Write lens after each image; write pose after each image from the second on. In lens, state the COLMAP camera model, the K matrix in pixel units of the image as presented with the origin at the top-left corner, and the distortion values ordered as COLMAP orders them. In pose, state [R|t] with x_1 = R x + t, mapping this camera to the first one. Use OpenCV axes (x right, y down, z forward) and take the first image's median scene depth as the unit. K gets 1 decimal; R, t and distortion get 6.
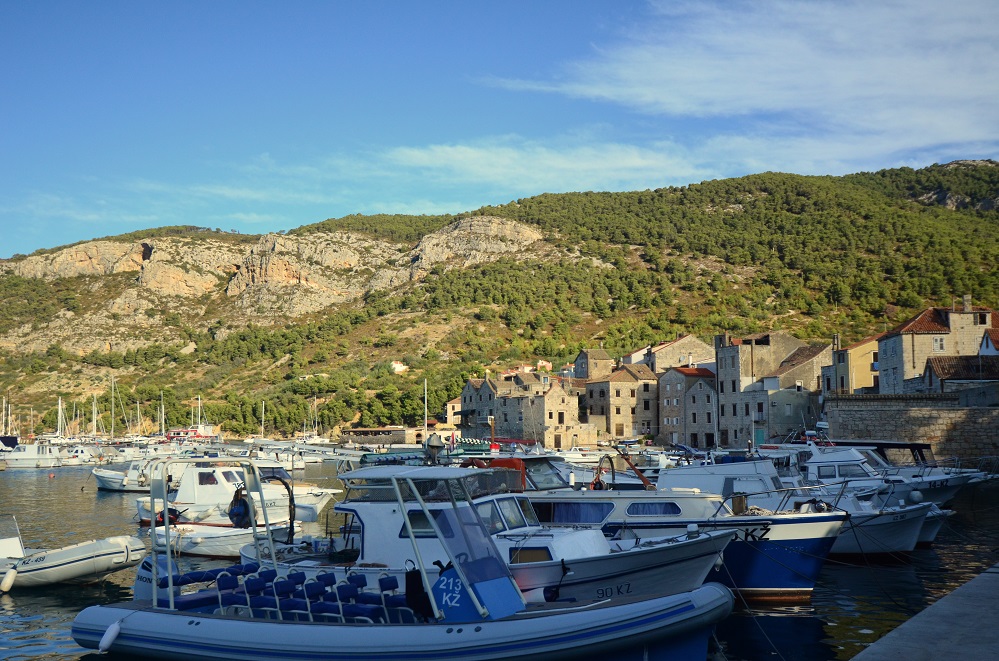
lens RADIAL K [[992.4, 0, 493.7], [0, 992.4, 346.9], [0, 0, 1]] dist [0.069939, -0.088193]
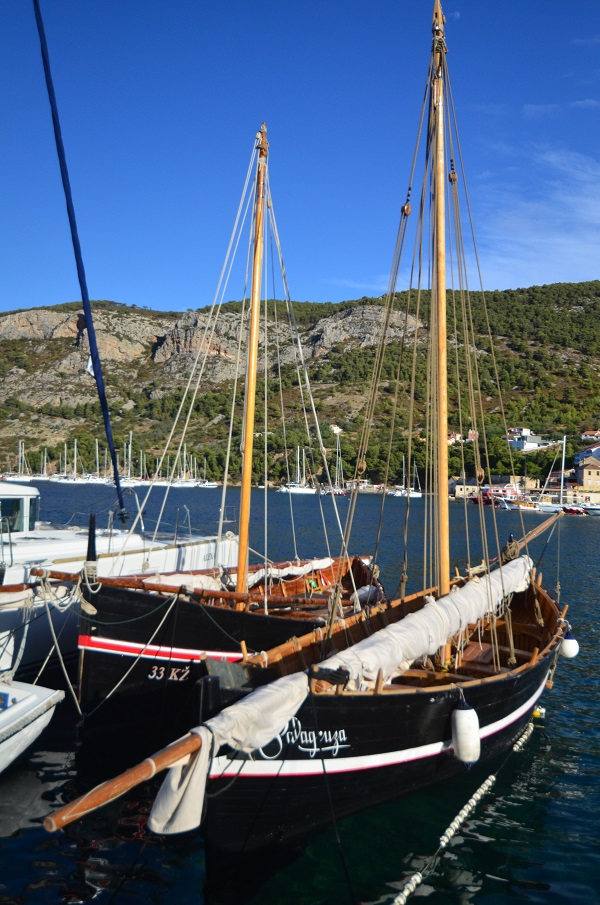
lens RADIAL K [[806.8, 0, 300.0], [0, 806.8, 452.5], [0, 0, 1]] dist [0.057861, 0.000169]
pose [[0.997719, 0.041921, 0.052914, -0.148537], [-0.044450, 0.997878, 0.047568, 0.002841], [-0.050807, -0.049812, 0.997465, 0.024746]]
